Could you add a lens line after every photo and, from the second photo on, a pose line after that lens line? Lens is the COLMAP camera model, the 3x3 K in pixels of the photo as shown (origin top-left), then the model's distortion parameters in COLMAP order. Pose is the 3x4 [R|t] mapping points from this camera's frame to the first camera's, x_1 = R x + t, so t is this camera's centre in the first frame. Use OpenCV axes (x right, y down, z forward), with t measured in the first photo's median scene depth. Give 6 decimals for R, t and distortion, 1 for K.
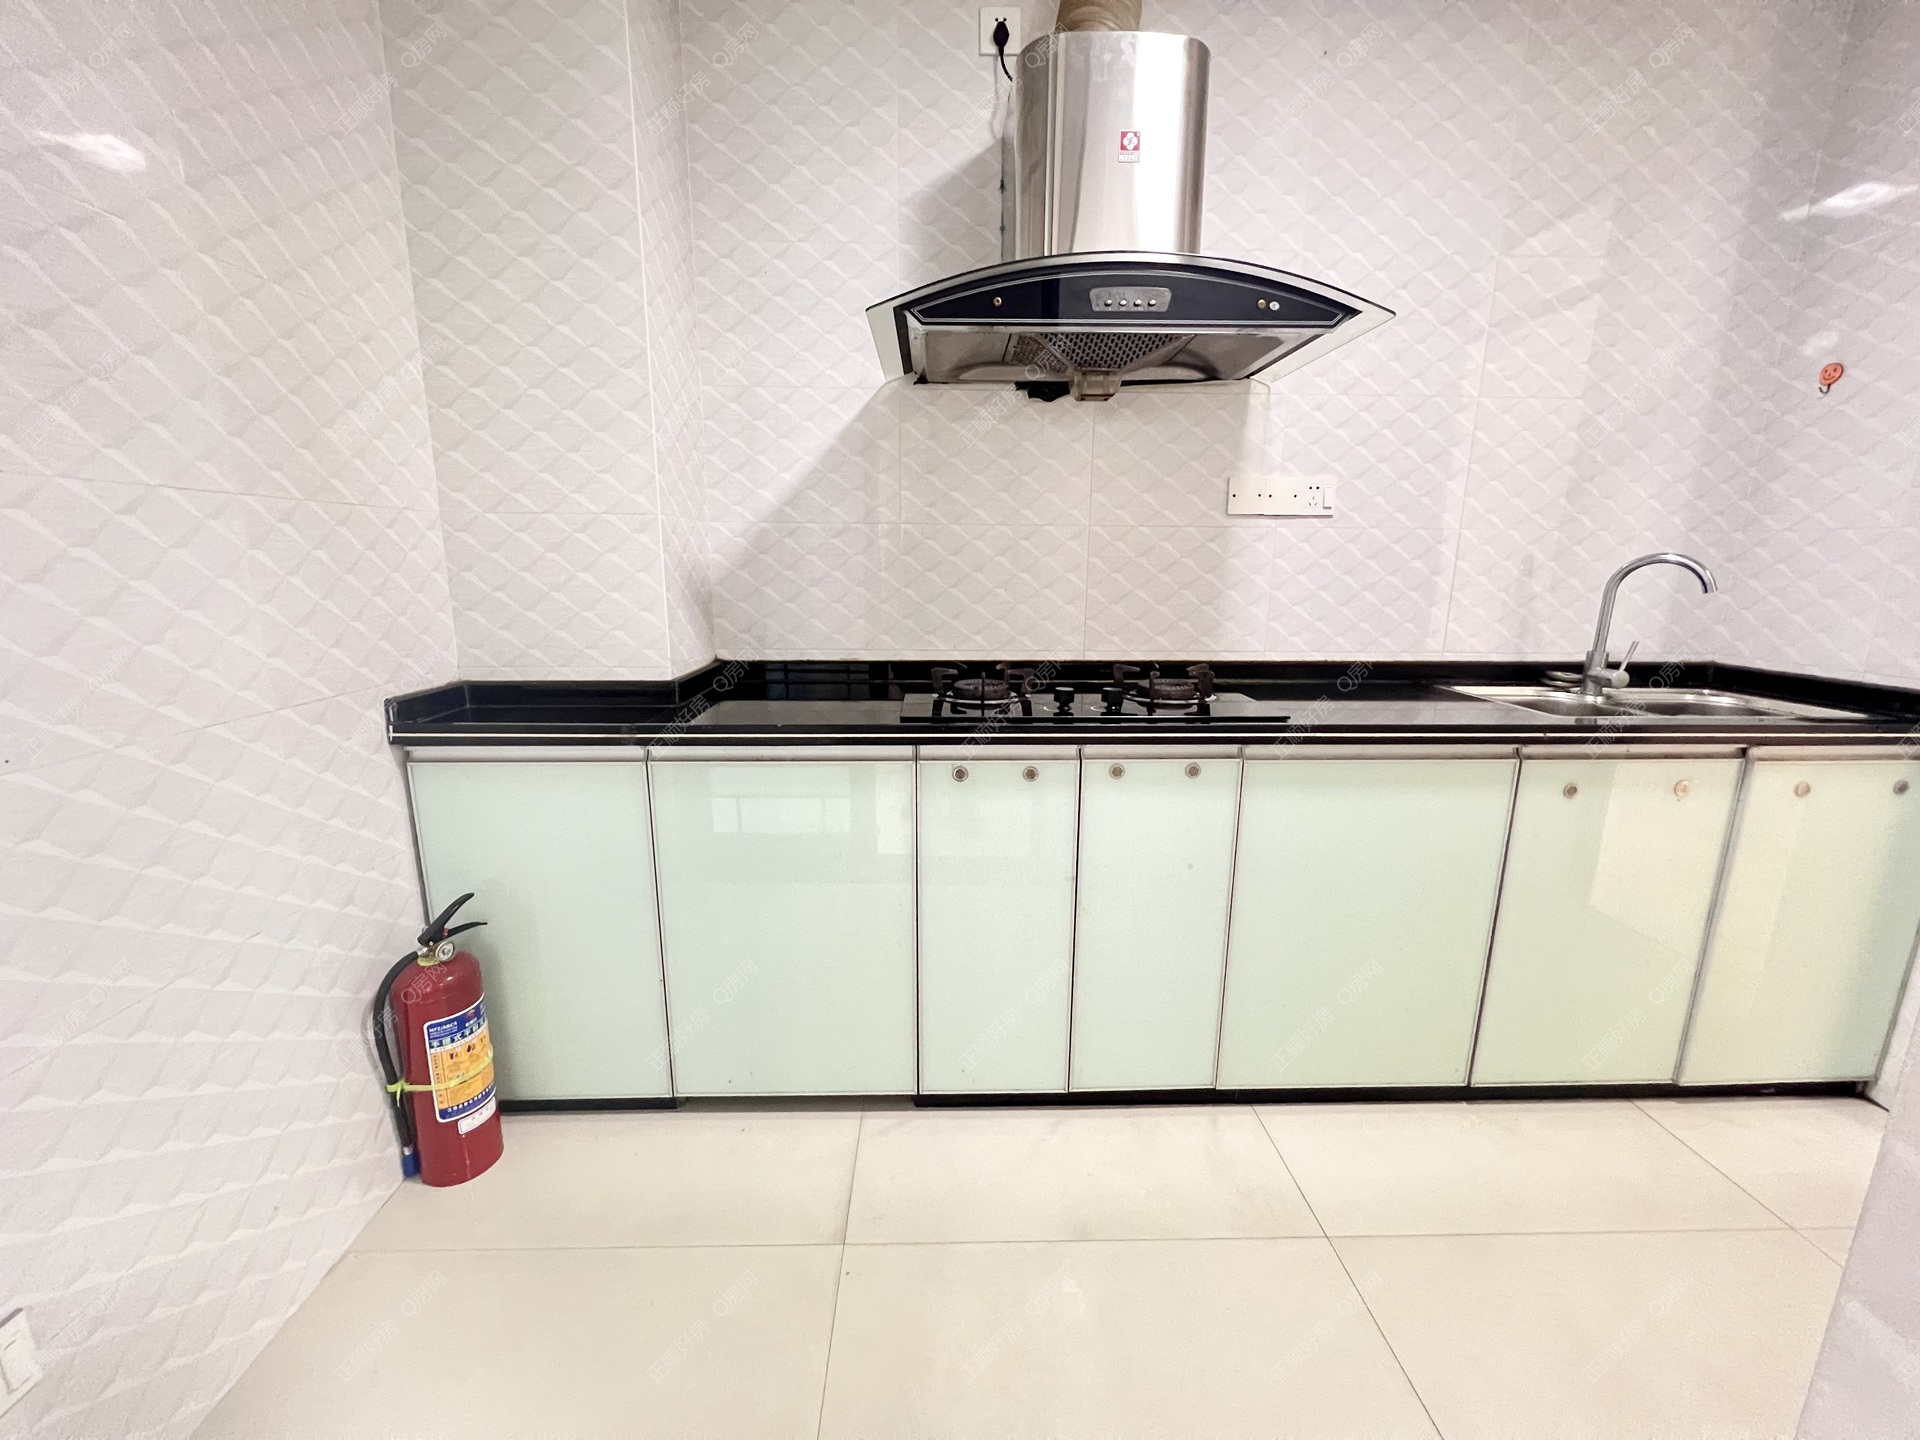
lens RADIAL K [[764.1, 0, 954.9], [0, 764.1, 711.2], [0, 0, 1]] dist [0.000097, 0.000356]
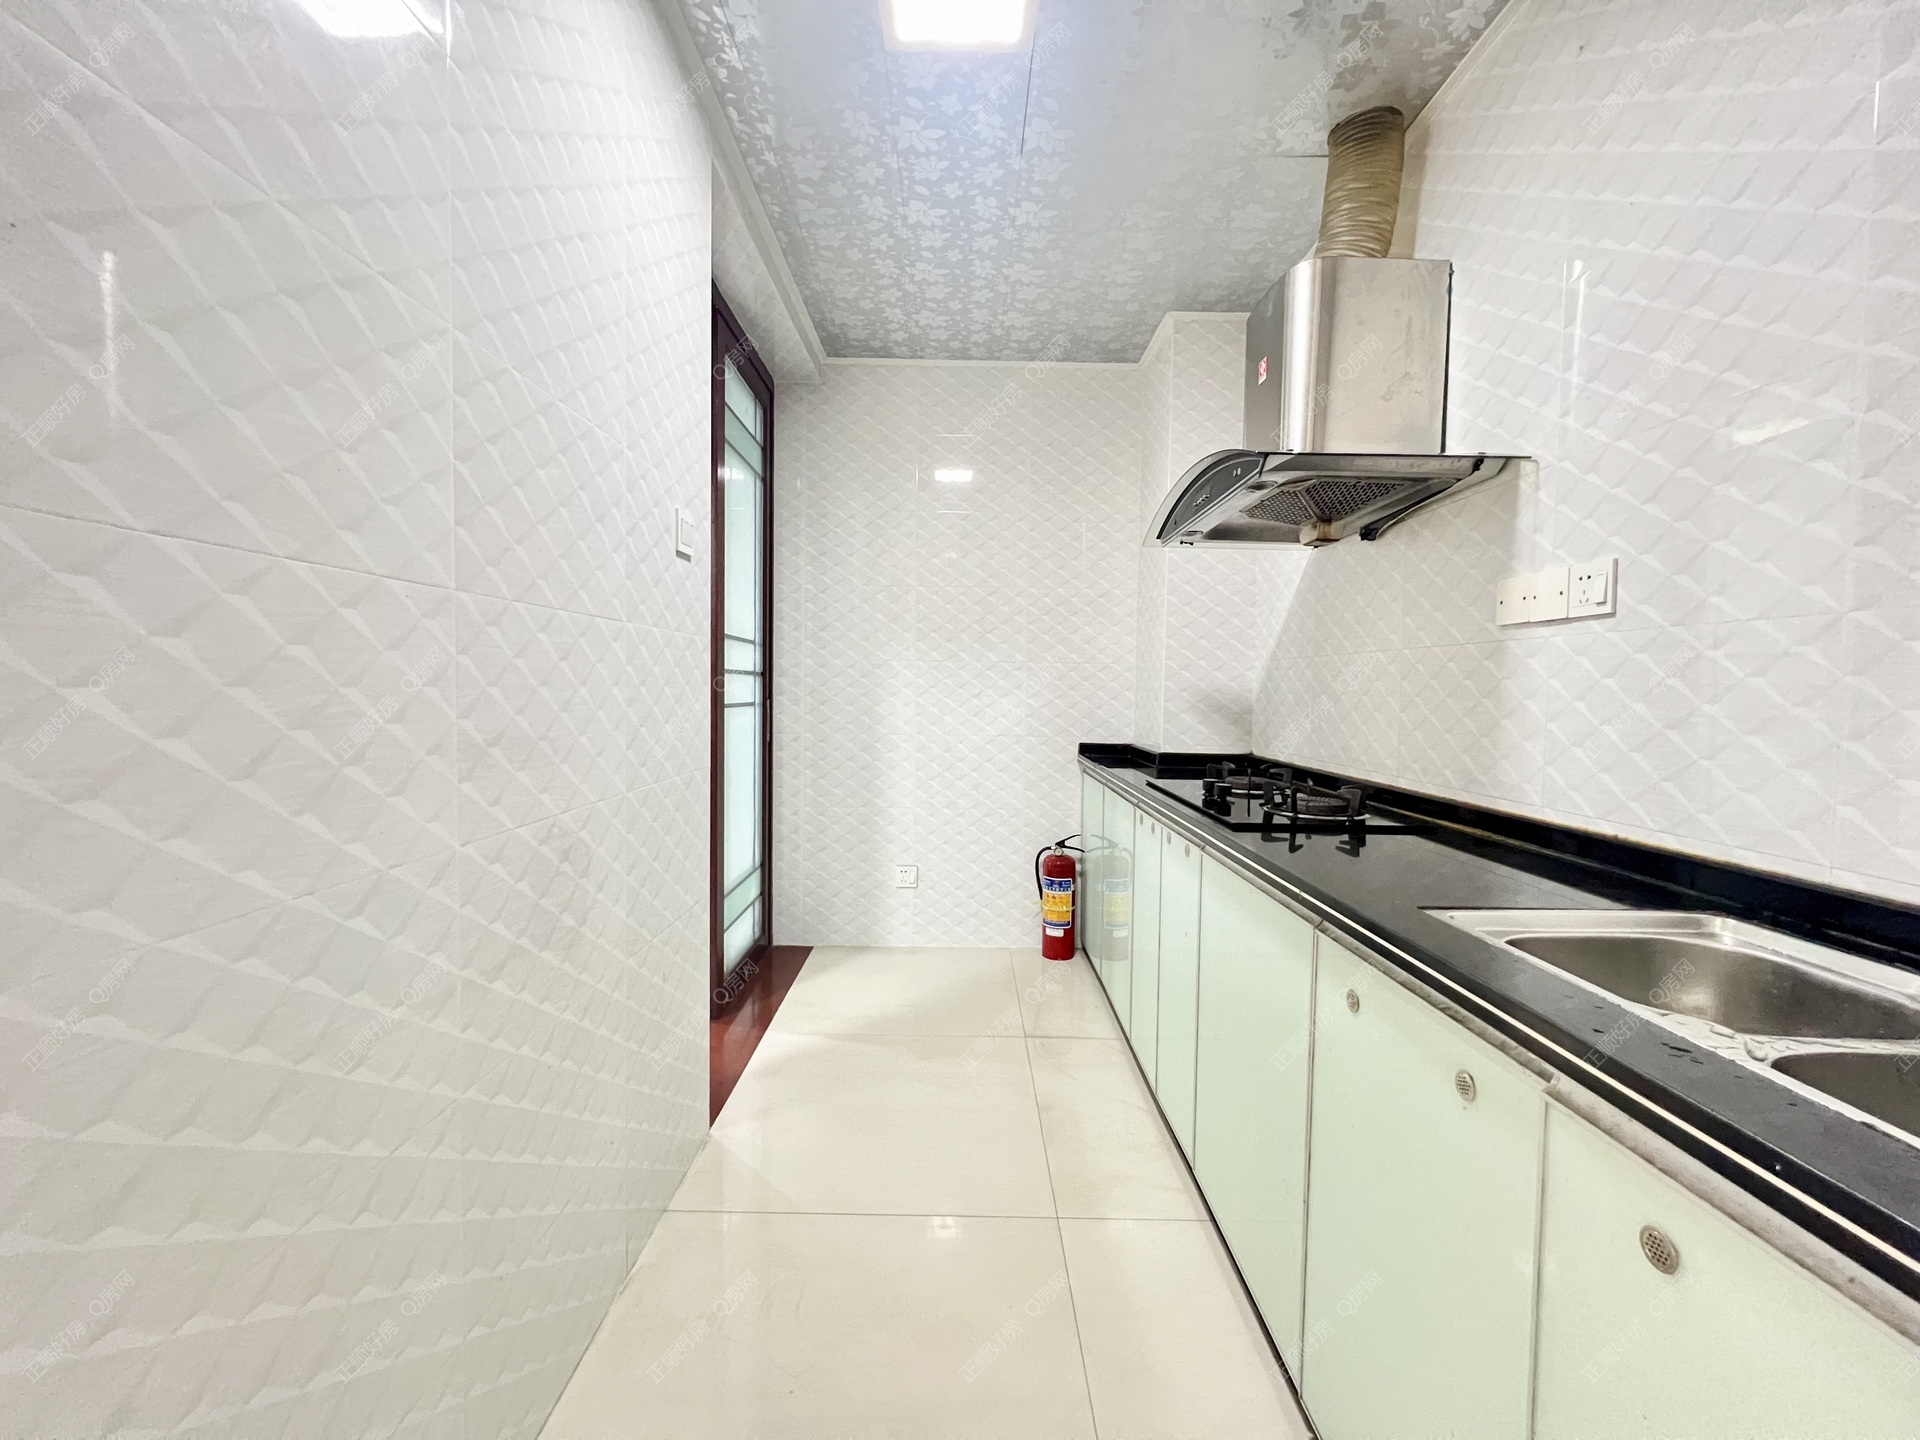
lens RADIAL K [[764.1, 0, 957.8], [0, 764.1, 723.3], [0, 0, 1]] dist [0.000097, 0.000356]
pose [[-0.025863, 0.040591, -0.998841, 1.178253], [-0.210997, 0.976444, 0.045144, -0.073824], [0.977144, 0.211920, -0.016689, 0.478725]]
